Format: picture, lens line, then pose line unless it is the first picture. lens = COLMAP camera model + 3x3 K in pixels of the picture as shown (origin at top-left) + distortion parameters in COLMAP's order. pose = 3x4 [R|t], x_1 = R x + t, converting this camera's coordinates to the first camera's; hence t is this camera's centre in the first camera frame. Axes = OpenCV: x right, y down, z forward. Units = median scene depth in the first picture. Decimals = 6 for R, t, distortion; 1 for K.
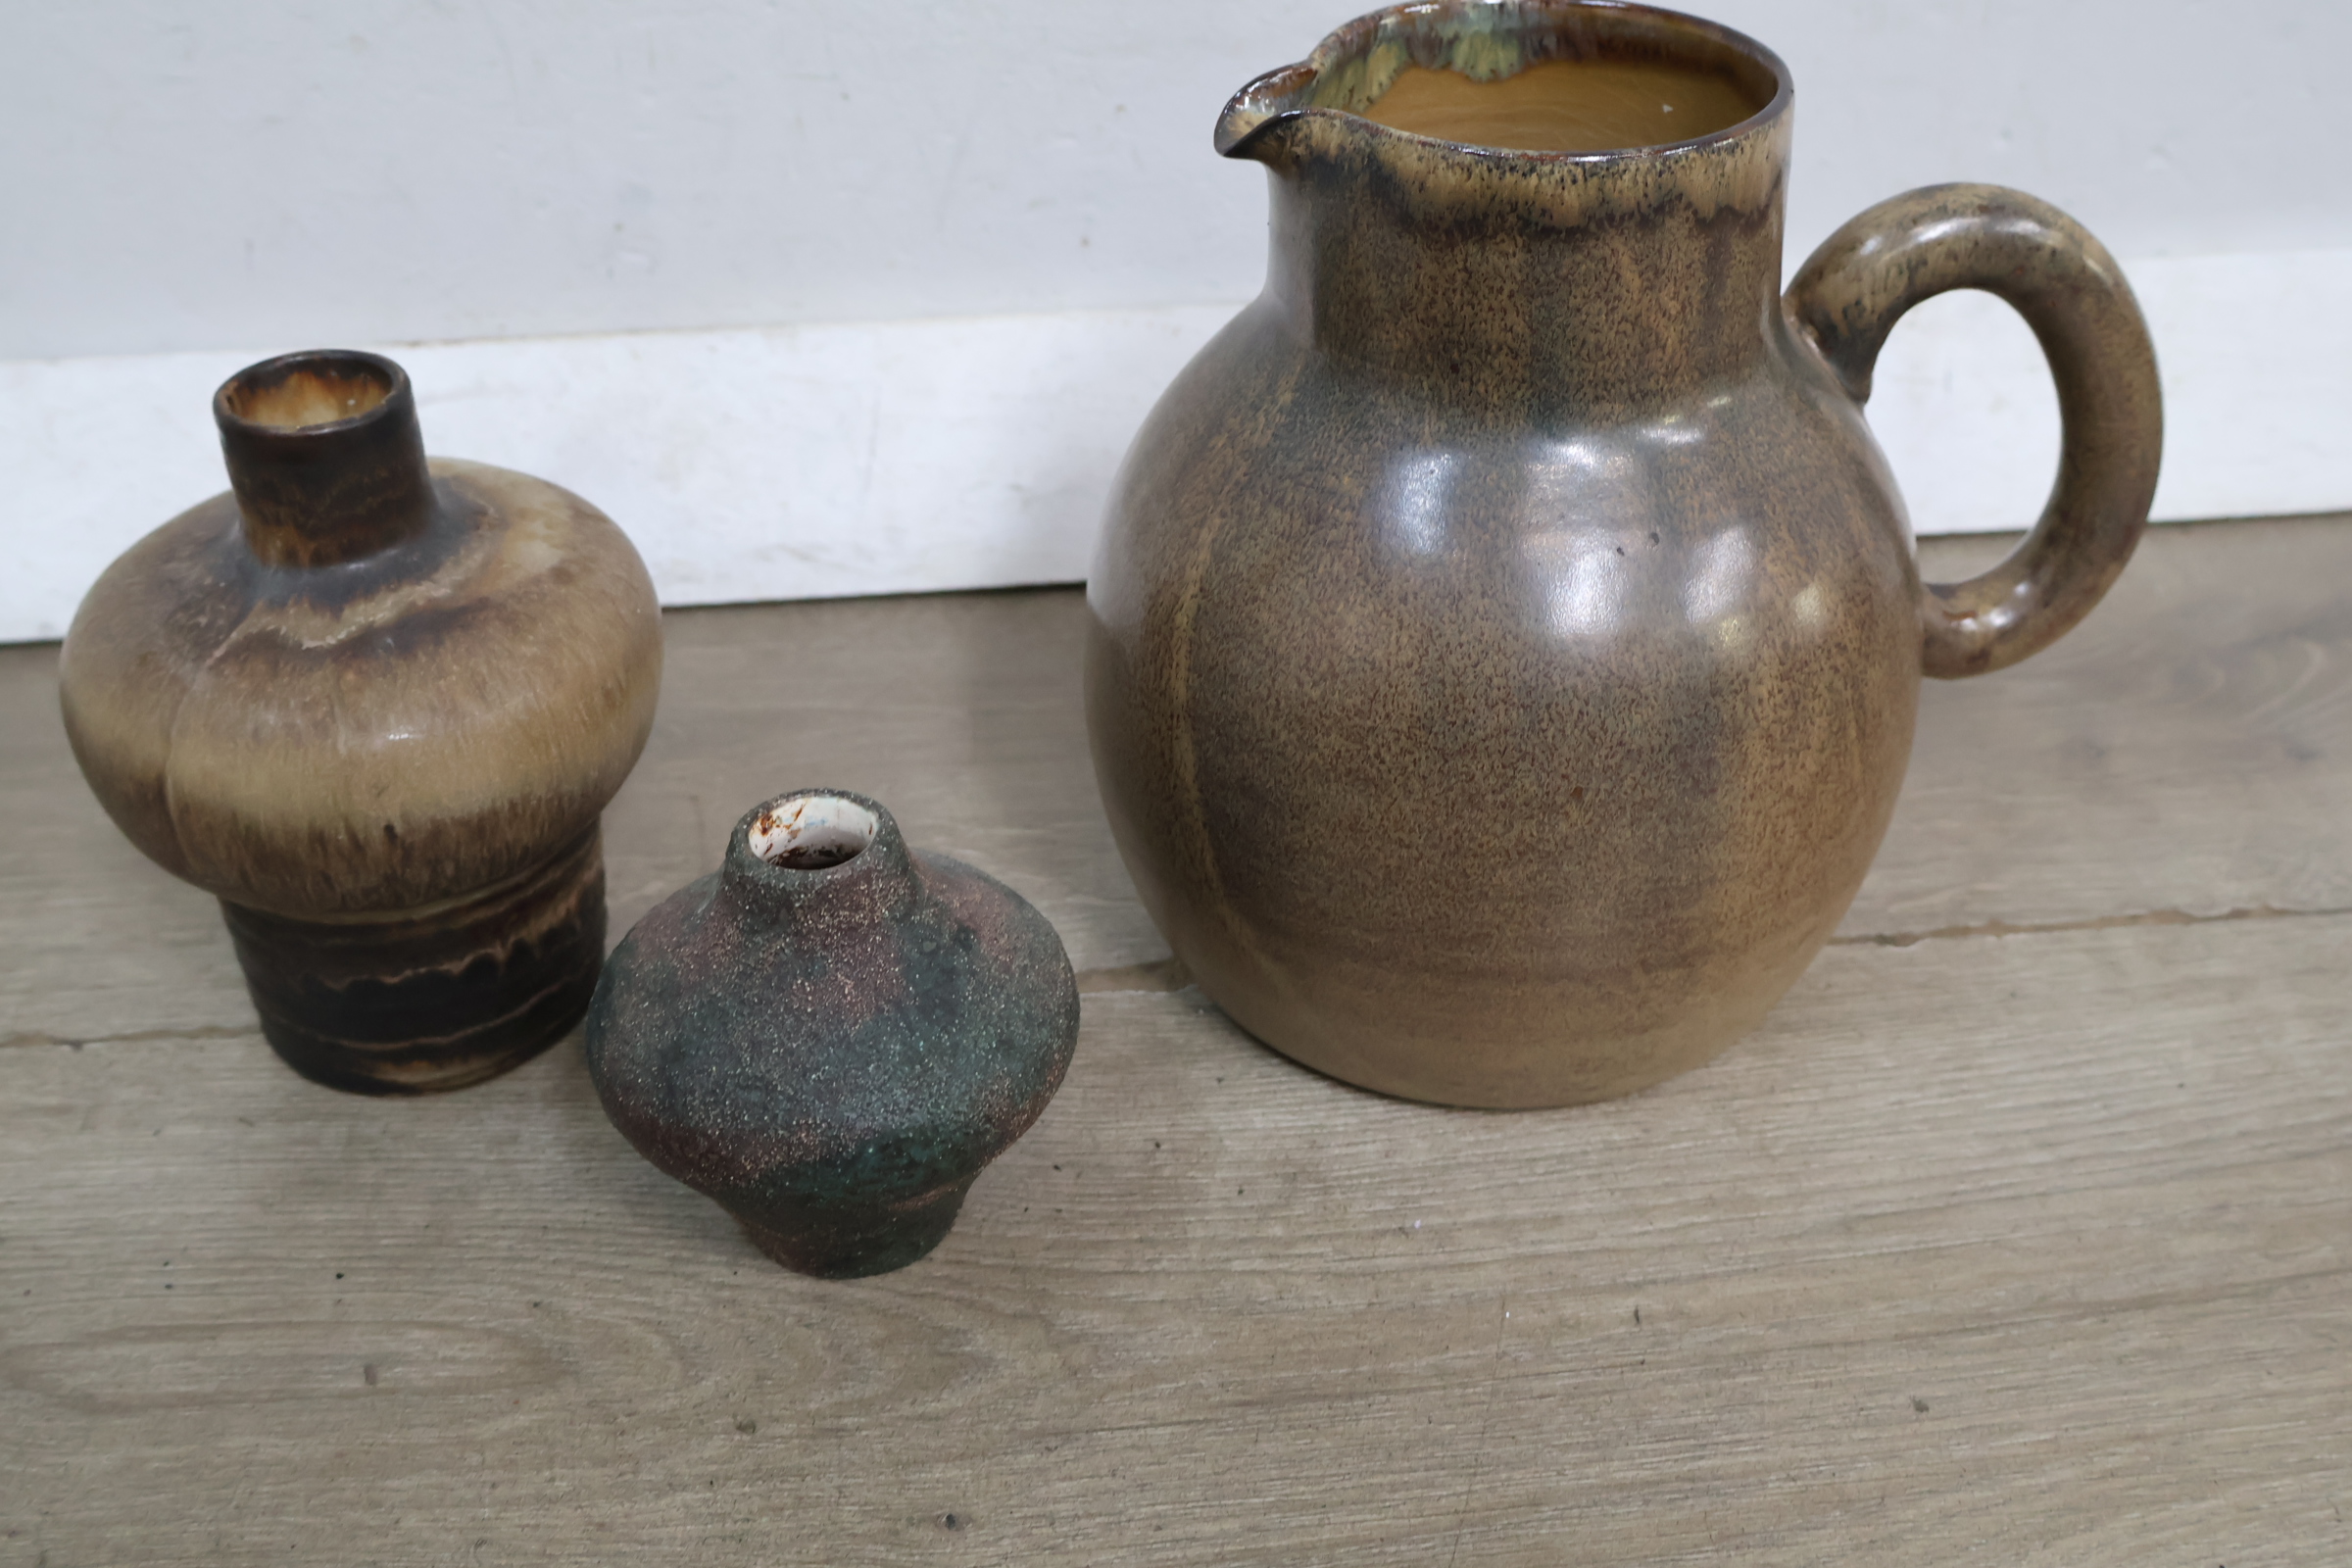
lens RADIAL K [[2584.0, 0, 1176.0], [0, 2584.0, 784.0], [0, 0, 1]] dist [0.010300, -0.002877]
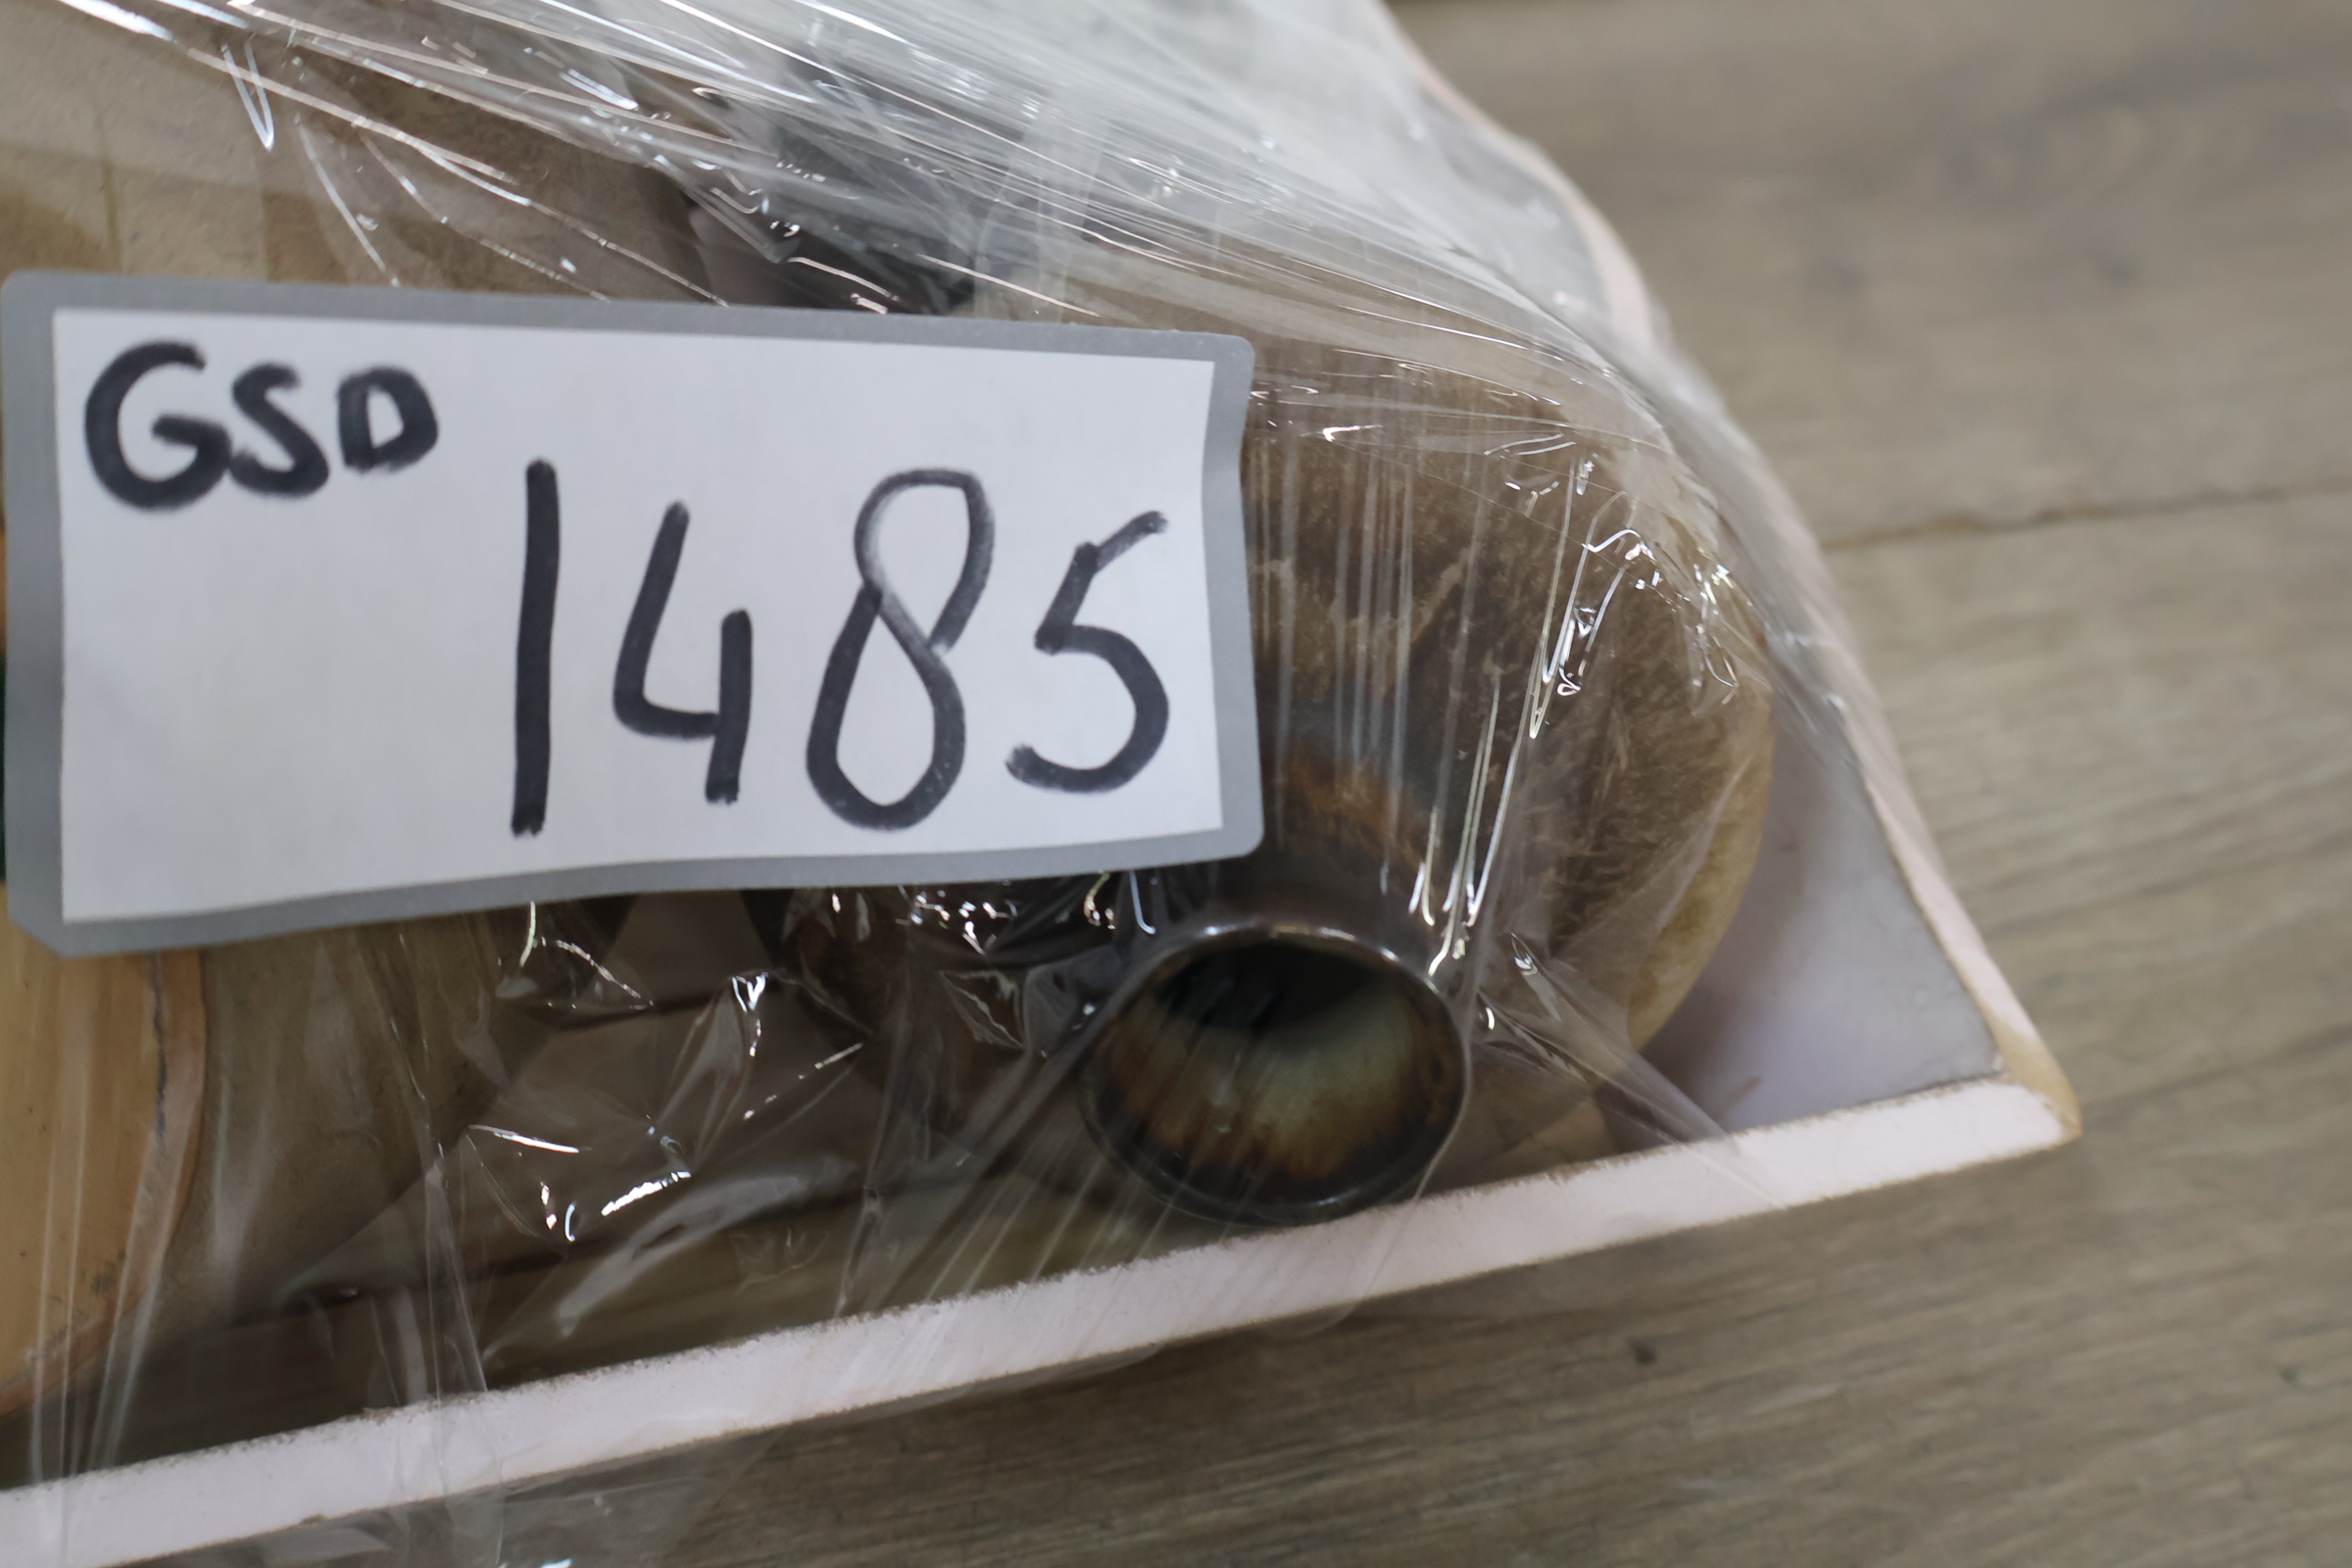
lens RADIAL K [[2584.0, 0, 1176.0], [0, 2584.0, 784.0], [0, 0, 1]] dist [0.010300, -0.002877]
pose [[0.990207, -0.062838, 0.124667, 0.094243], [0.035460, 0.976896, 0.210752, -0.046504], [-0.135030, -0.204267, 0.969558, 0.398332]]
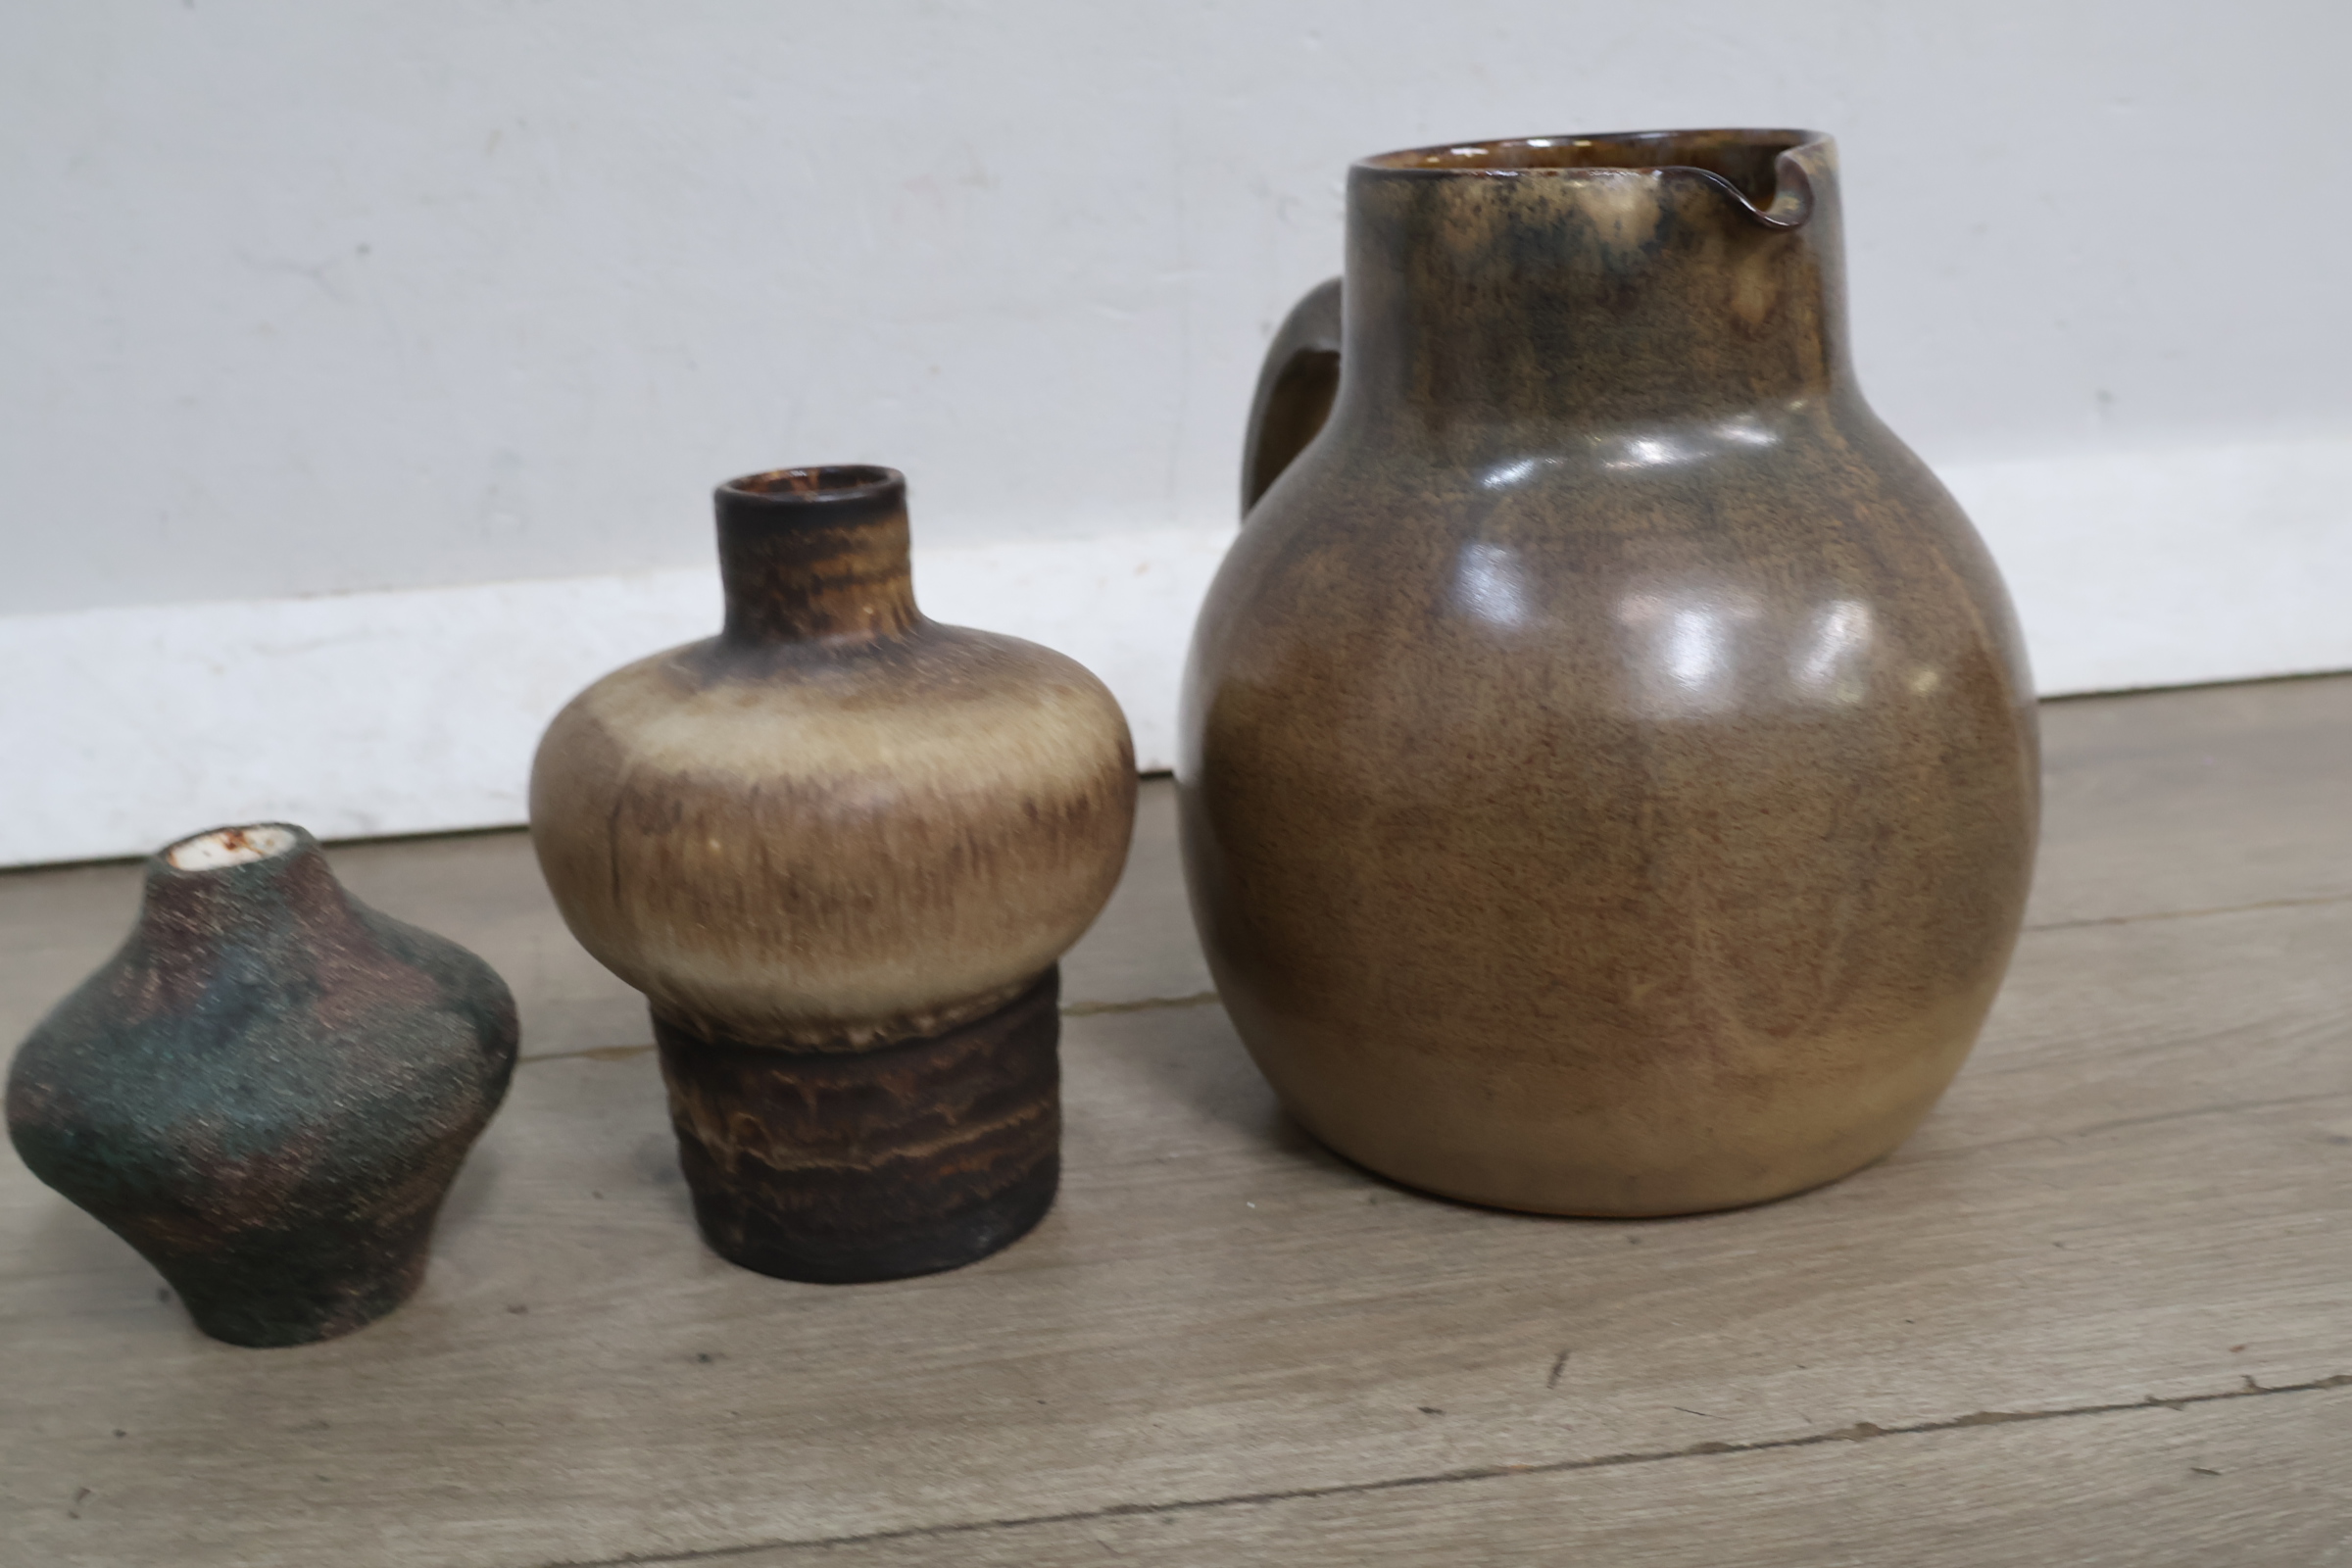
lens RADIAL K [[2584.0, 0, 1176.0], [0, 2584.0, 784.0], [0, 0, 1]] dist [0.010300, -0.002877]
pose [[0.998981, -0.045011, 0.003232, 0.105496], [0.044060, 0.957380, -0.285452, 0.351790], [0.009755, 0.285303, 0.958388, -0.061604]]
